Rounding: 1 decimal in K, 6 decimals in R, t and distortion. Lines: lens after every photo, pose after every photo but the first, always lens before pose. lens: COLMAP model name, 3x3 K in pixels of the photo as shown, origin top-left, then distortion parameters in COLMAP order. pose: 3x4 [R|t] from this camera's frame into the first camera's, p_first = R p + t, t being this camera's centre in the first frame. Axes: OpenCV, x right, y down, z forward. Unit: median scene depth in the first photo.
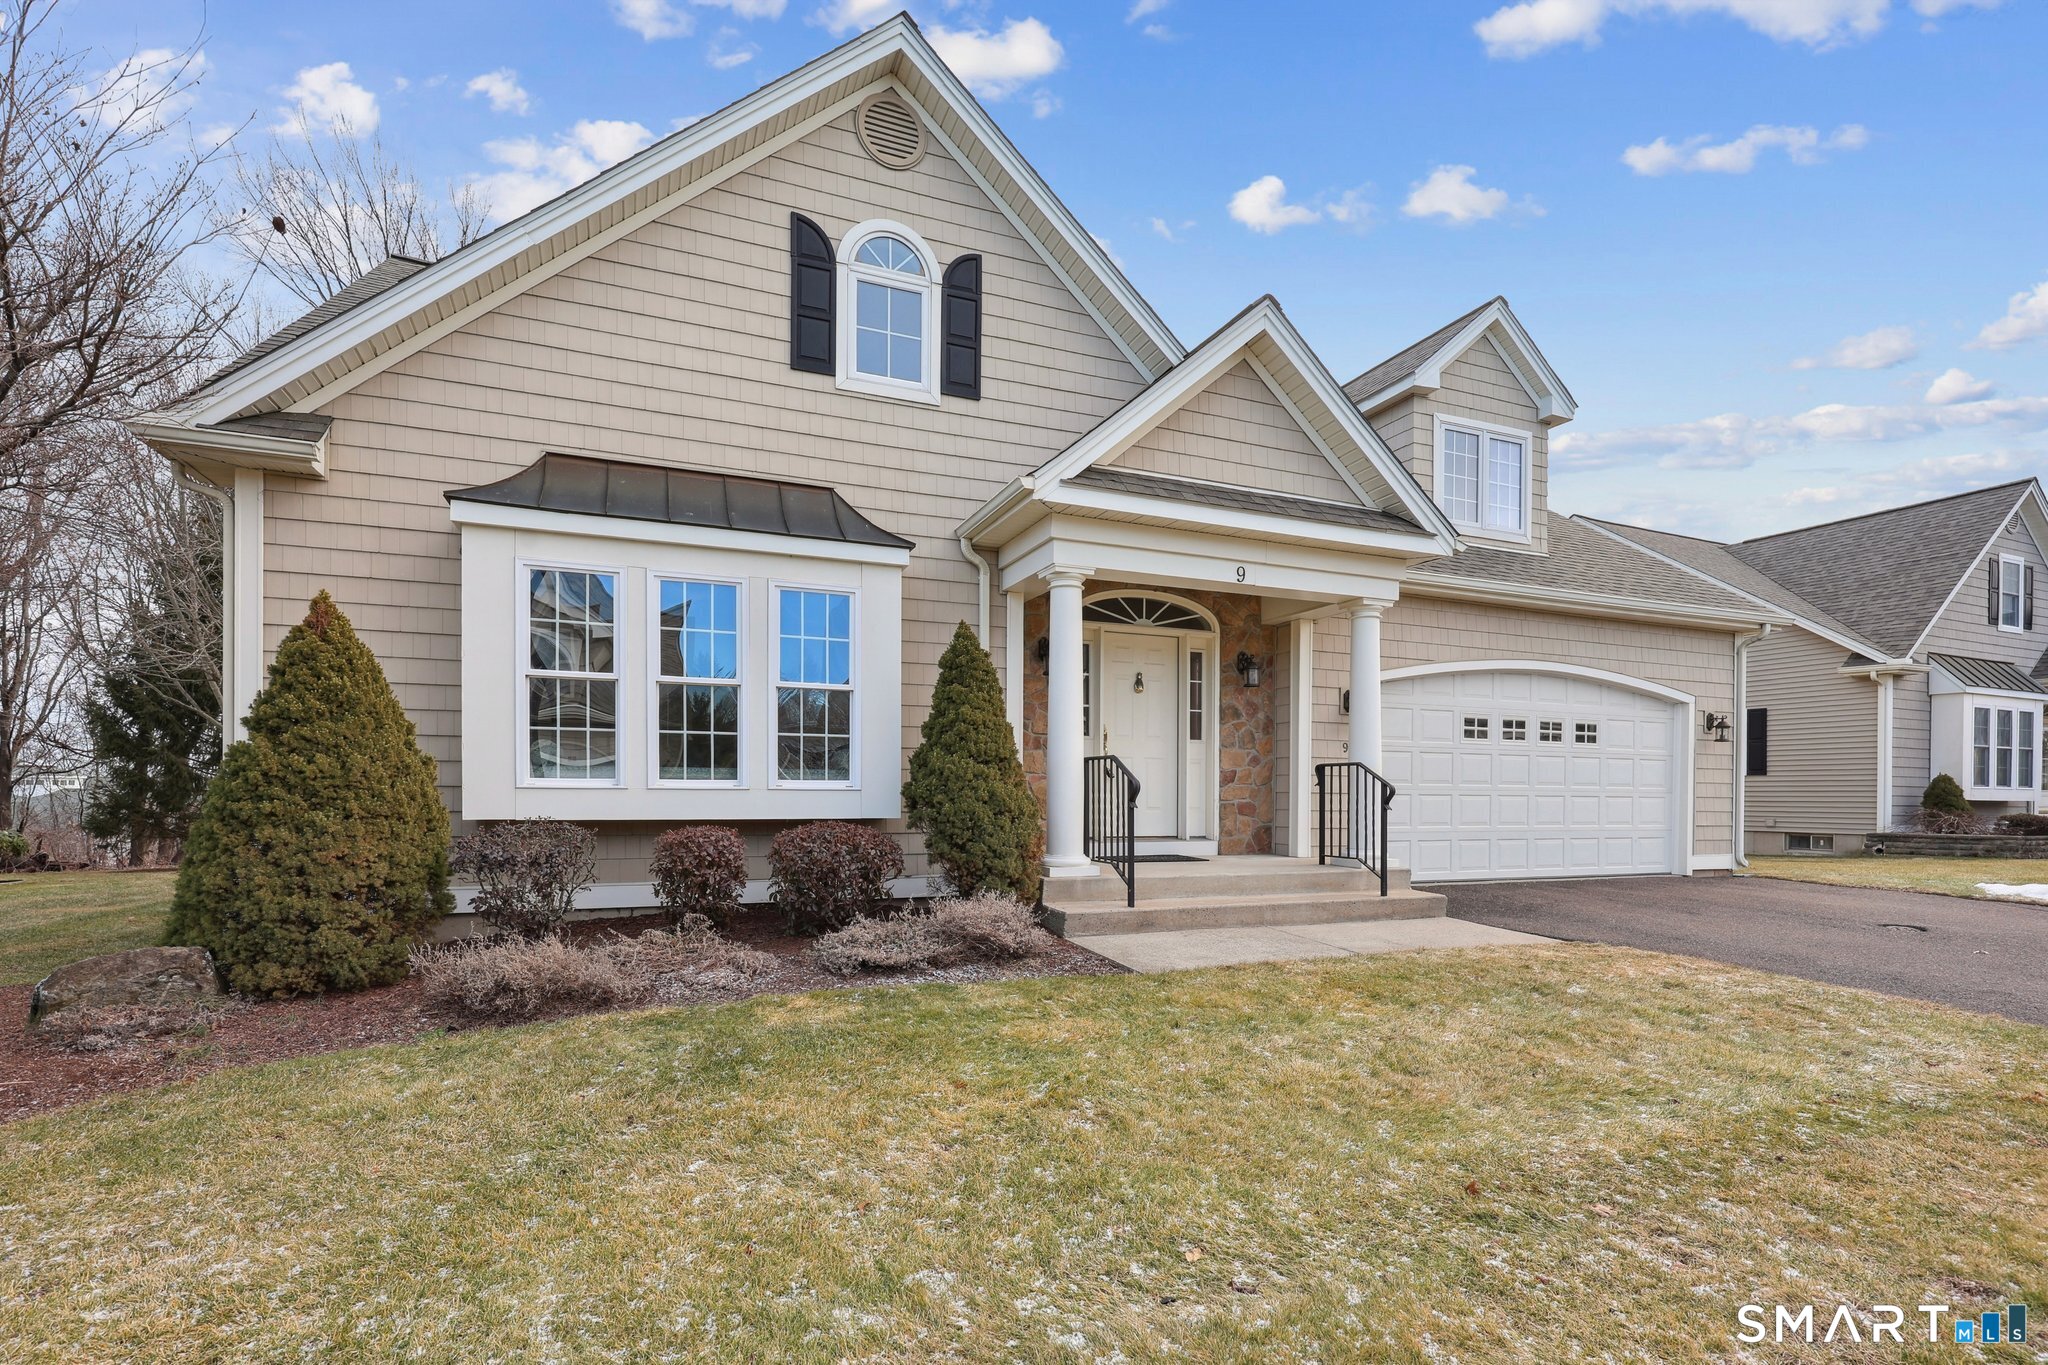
lens RADIAL K [[959.5, 0, 1030.5], [0, 959.5, 808.4], [0, 0, 1]] dist [0.001958, 0.000033]
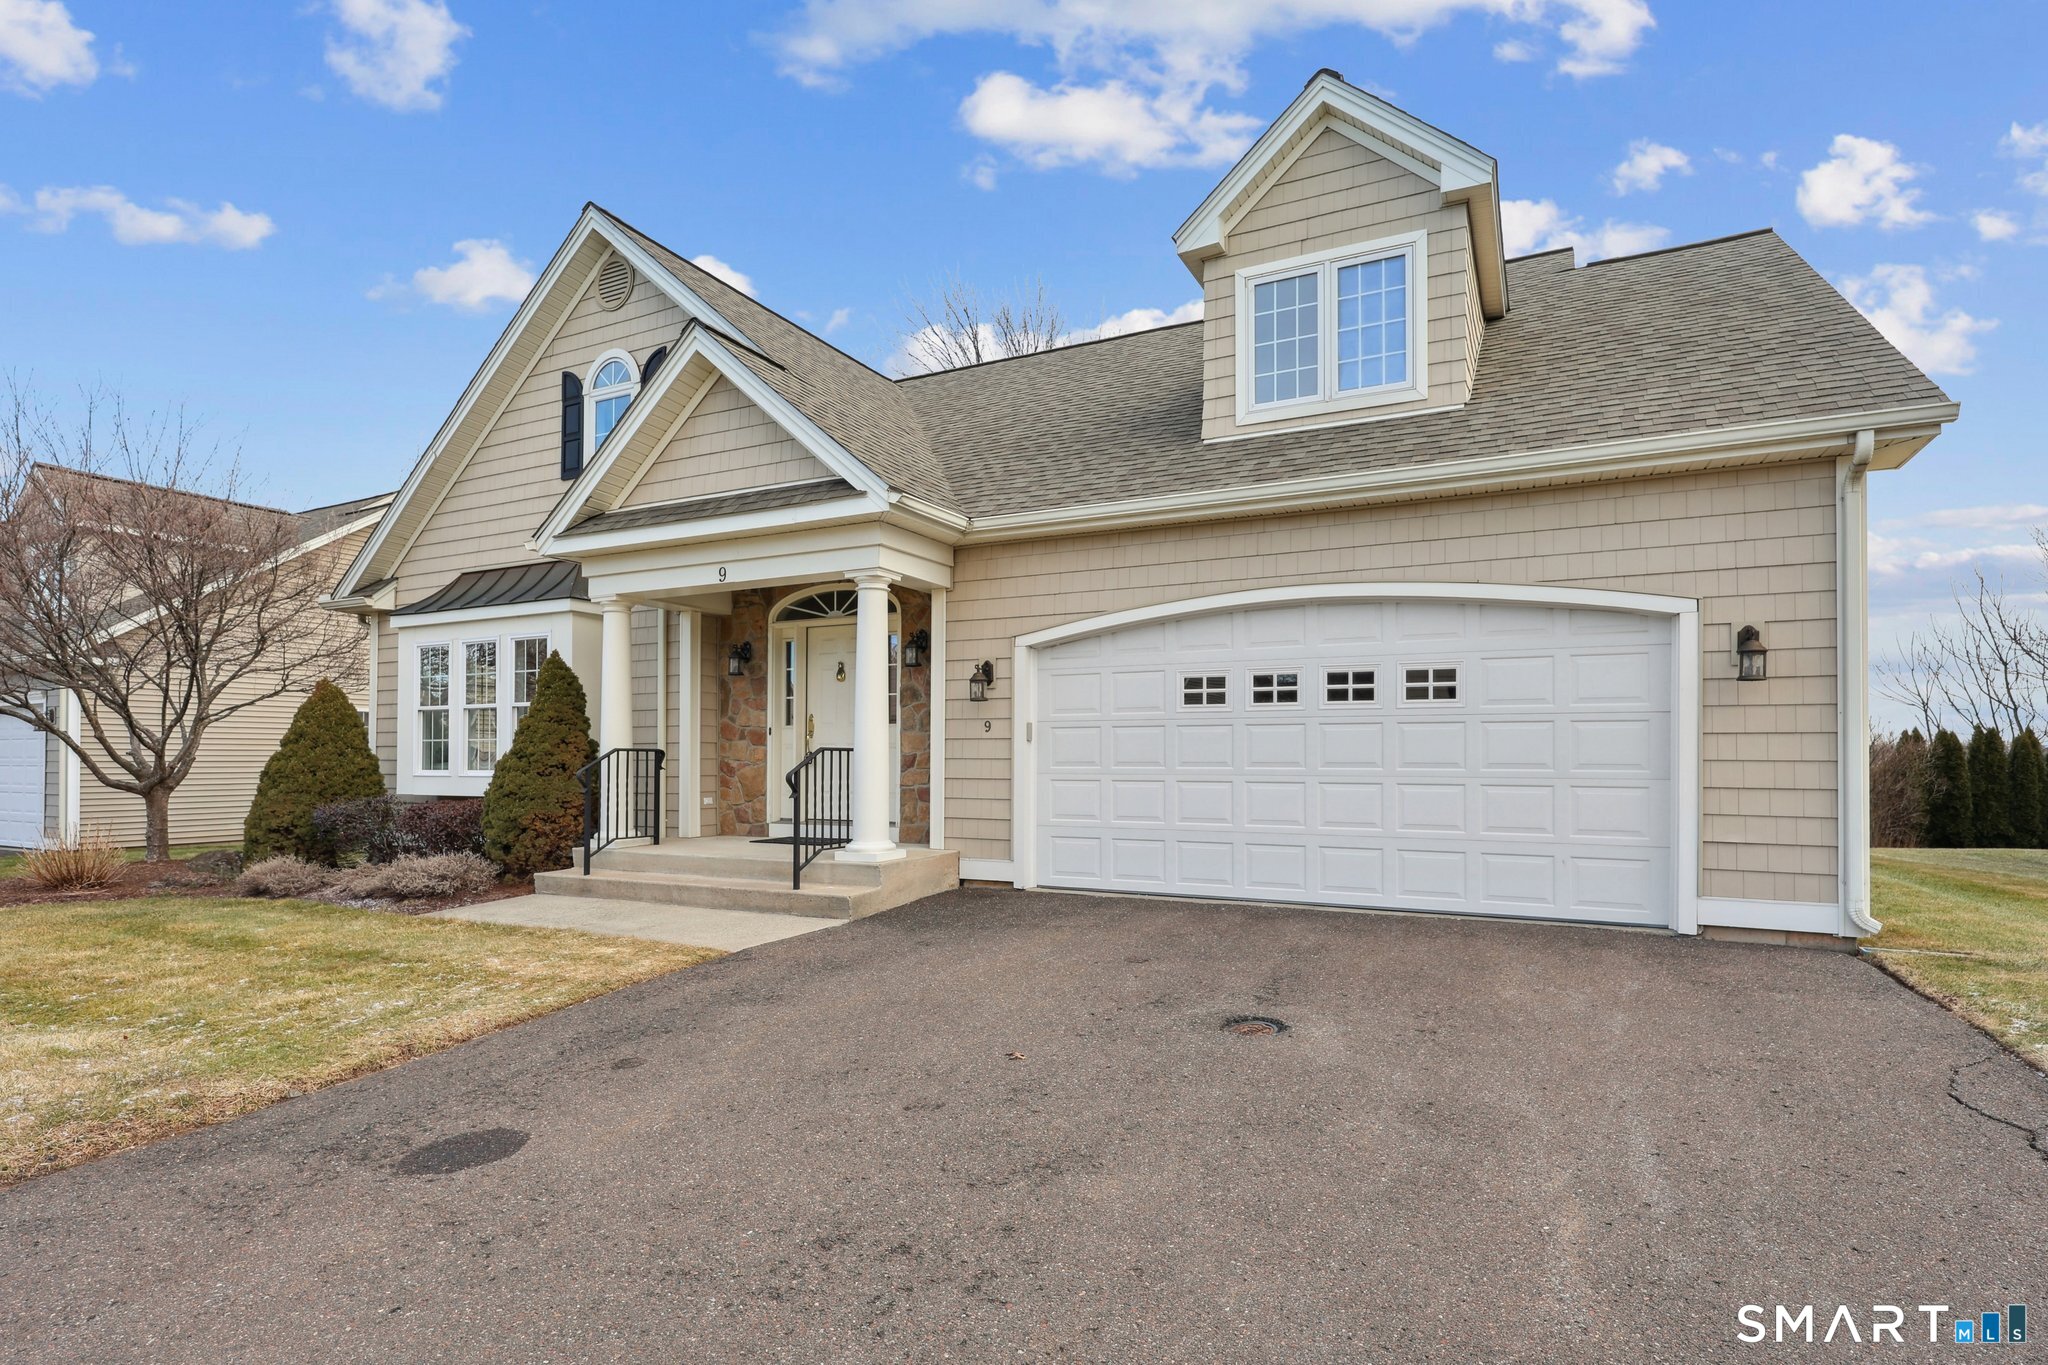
lens RADIAL K [[1008.5, 0, 1024.4], [0, 1008.5, 752.8], [0, 0, 1]] dist [0.000201, 0.000962]
pose [[0.660853, -0.014057, -0.750384, 1.280964], [-0.007667, 0.999646, -0.025479, -0.020249], [0.750477, 0.022591, 0.660511, 0.518375]]
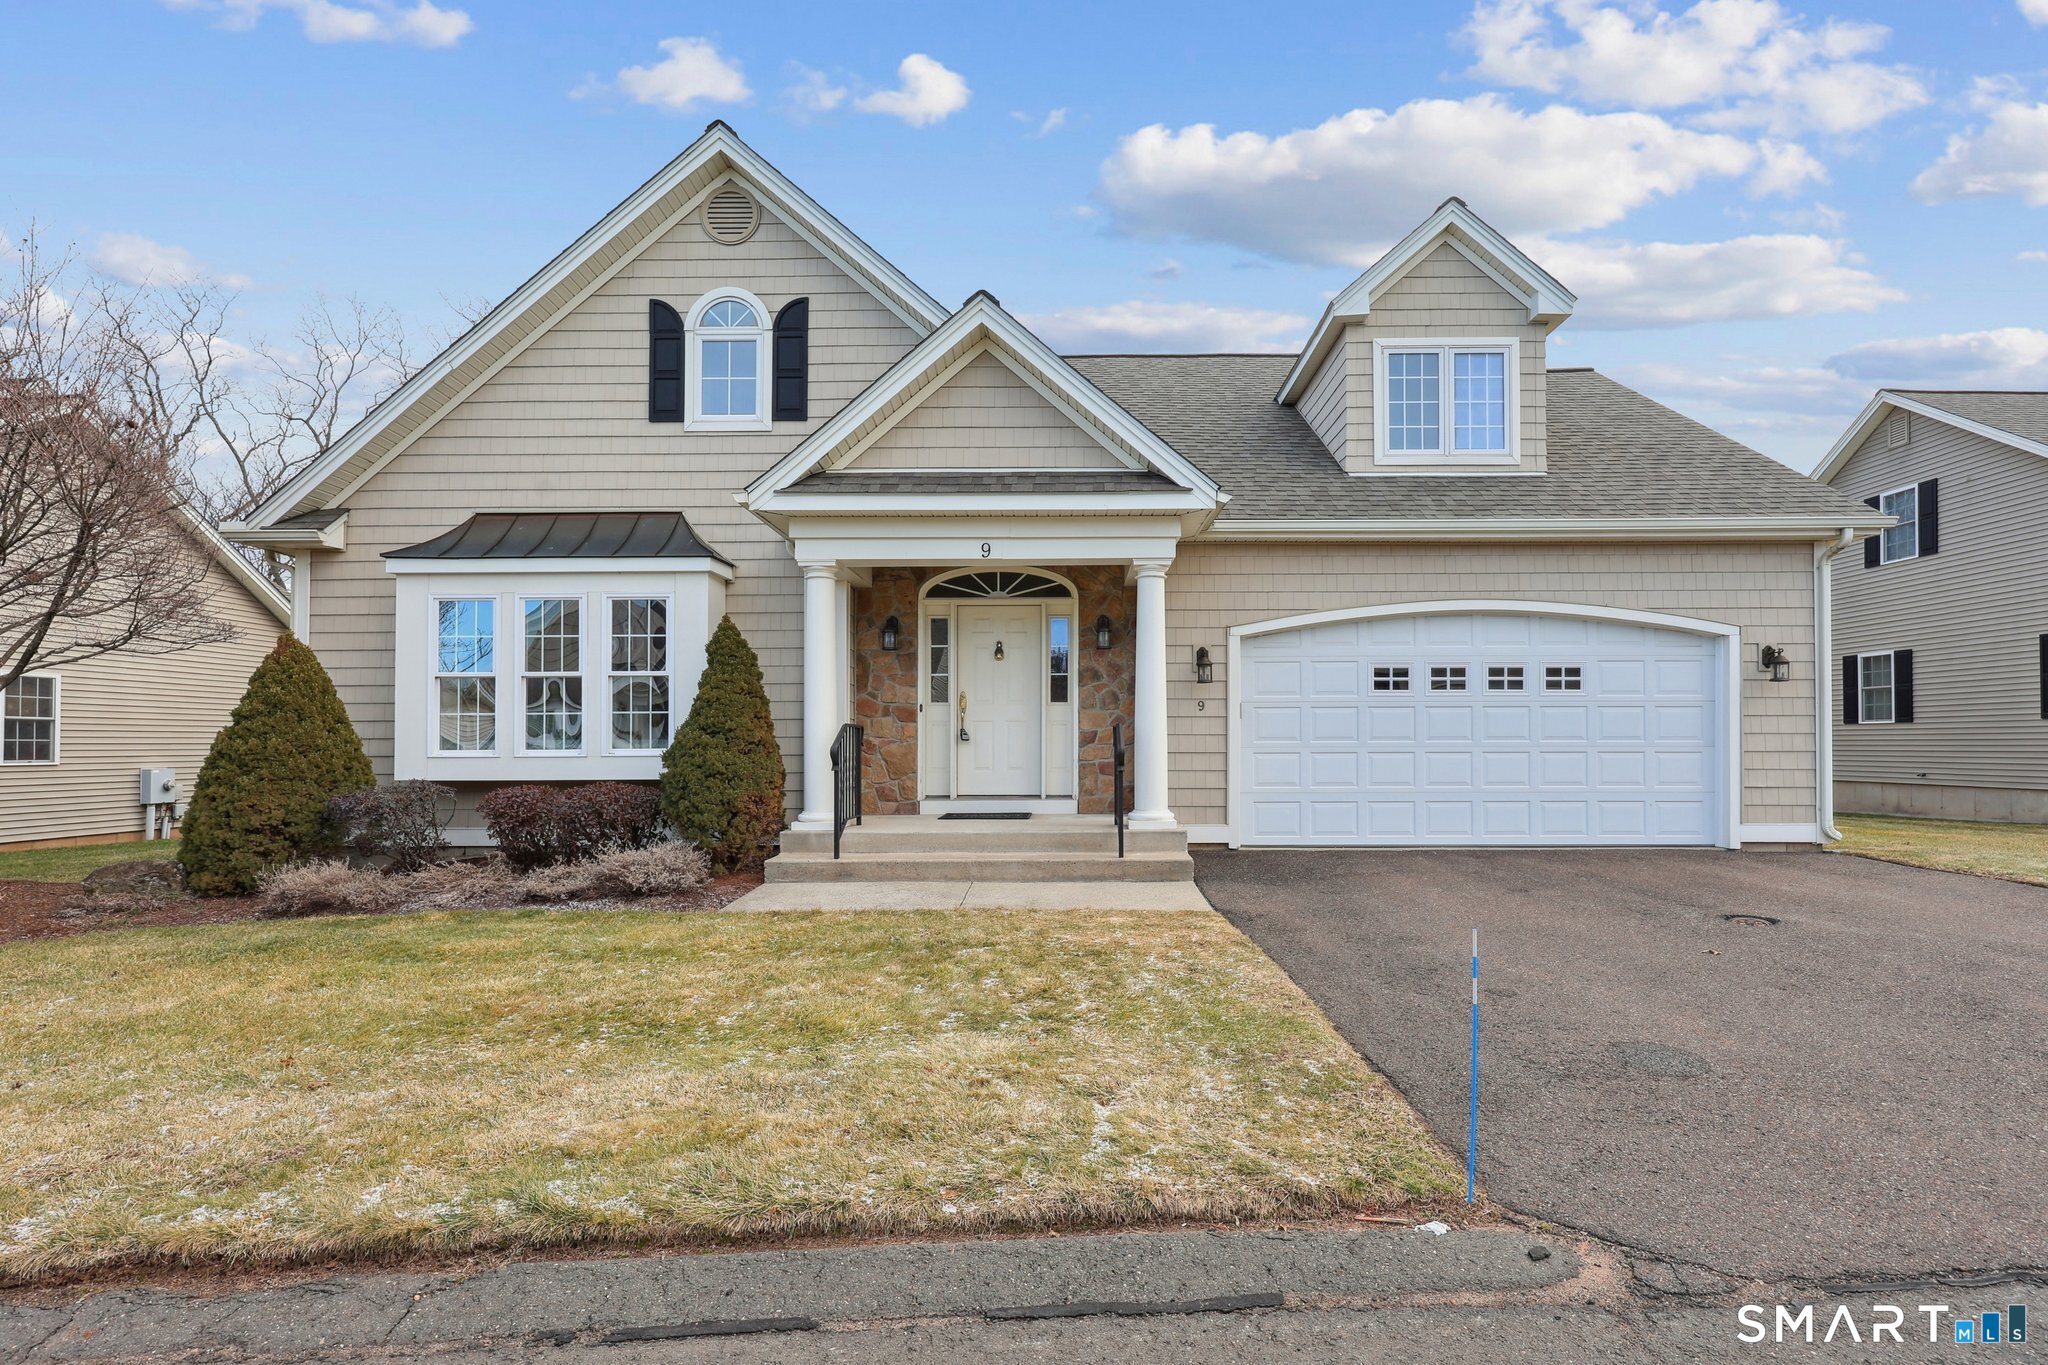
lens RADIAL K [[949.6, 0, 1054.0], [0, 949.6, 740.0], [0, 0, 1]] dist [0.003626, -0.000184]
pose [[0.921228, -0.013558, -0.388786, 0.697331], [0.005011, 0.999723, -0.022991, -0.008496], [0.388991, 0.019232, 0.921041, 0.061922]]
